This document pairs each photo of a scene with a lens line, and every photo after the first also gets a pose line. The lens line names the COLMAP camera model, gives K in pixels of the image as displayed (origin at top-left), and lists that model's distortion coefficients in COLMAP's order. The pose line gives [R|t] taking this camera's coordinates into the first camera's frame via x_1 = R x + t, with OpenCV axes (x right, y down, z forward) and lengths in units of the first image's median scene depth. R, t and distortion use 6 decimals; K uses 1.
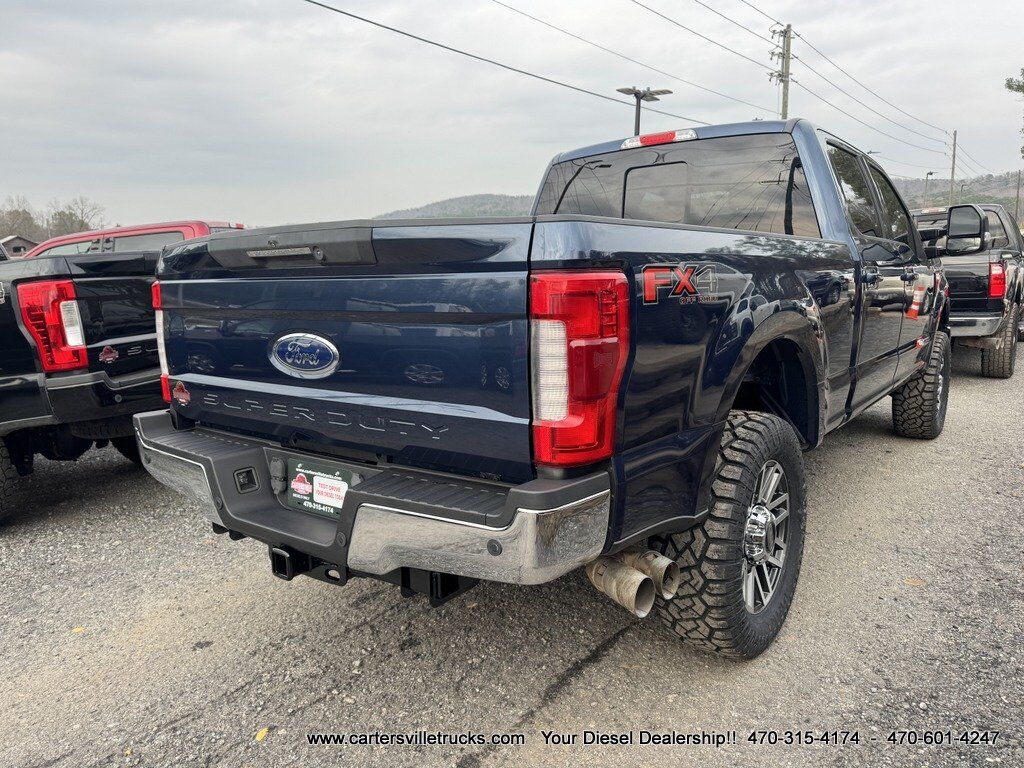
lens RADIAL K [[728.0, 0, 513.0], [0, 728.0, 384.8], [0, 0, 1]] dist [0.030932, -0.033371]
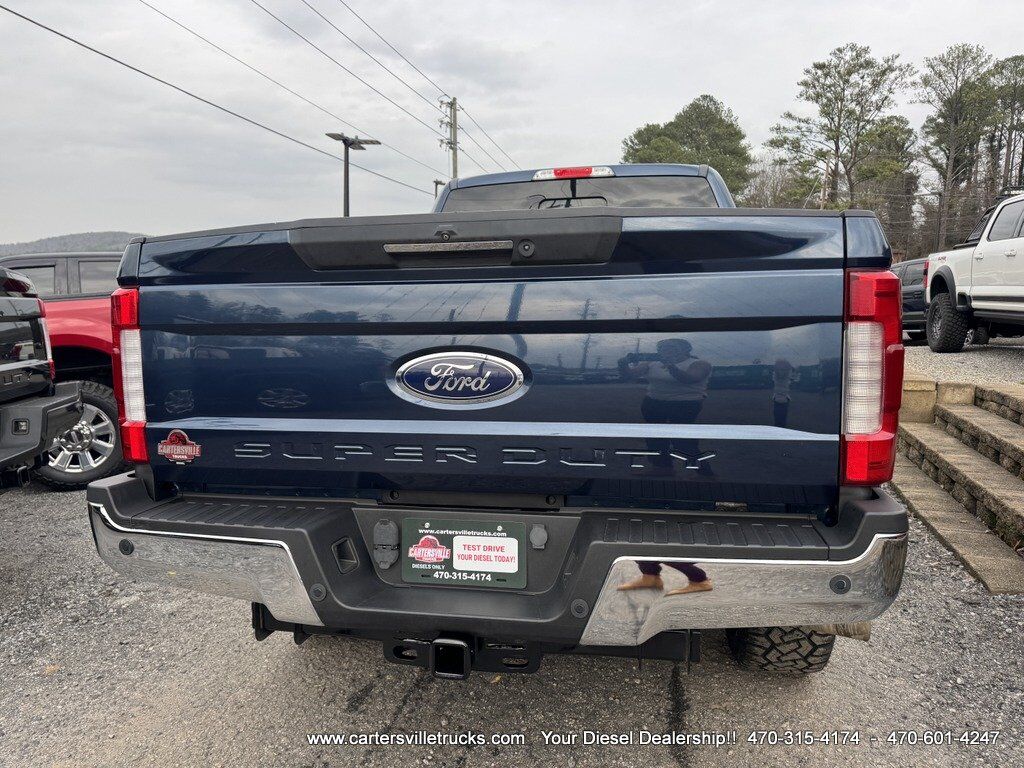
lens RADIAL K [[728.0, 0, 517.4], [0, 728.0, 381.6], [0, 0, 1]] dist [0.030932, -0.033371]
pose [[0.900572, -0.023163, 0.434089, -0.535459], [0.054120, 0.996784, -0.059092, 0.010133], [-0.431324, 0.076710, 0.898930, 0.256701]]
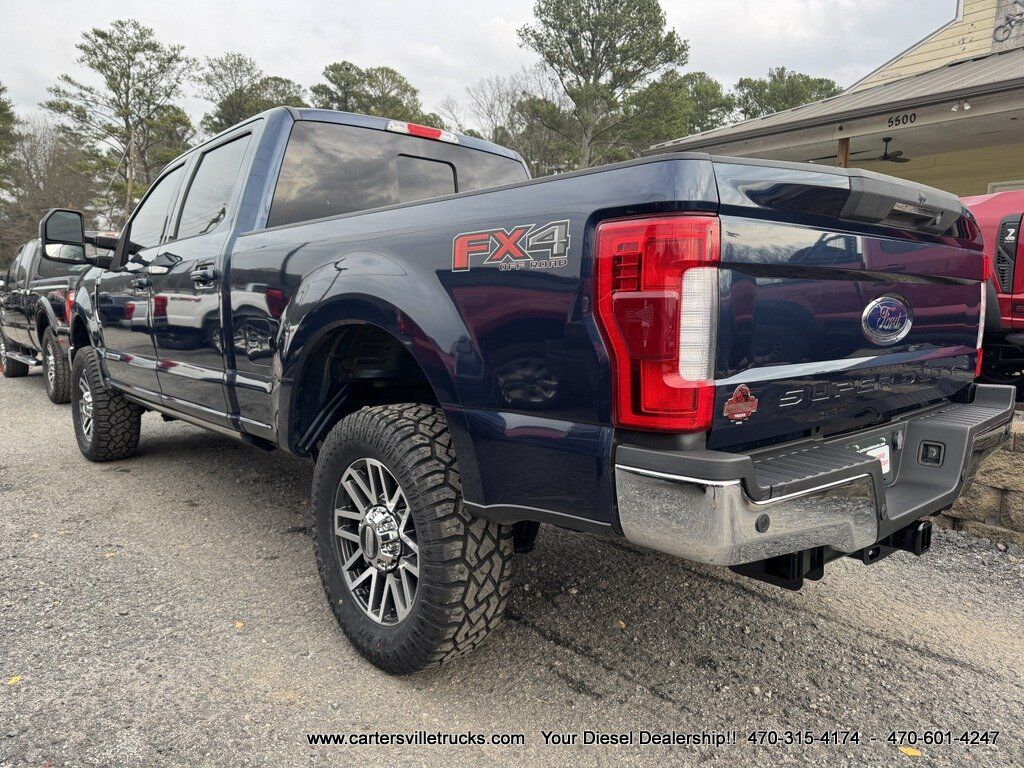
lens RADIAL K [[728.0, 0, 514.5], [0, 728.0, 383.1], [0, 0, 1]] dist [0.030932, -0.033371]
pose [[0.194468, -0.082686, 0.977418, -1.255132], [0.140798, 0.988475, 0.055608, -0.076635], [-0.970751, 0.126805, 0.203869, 1.219767]]
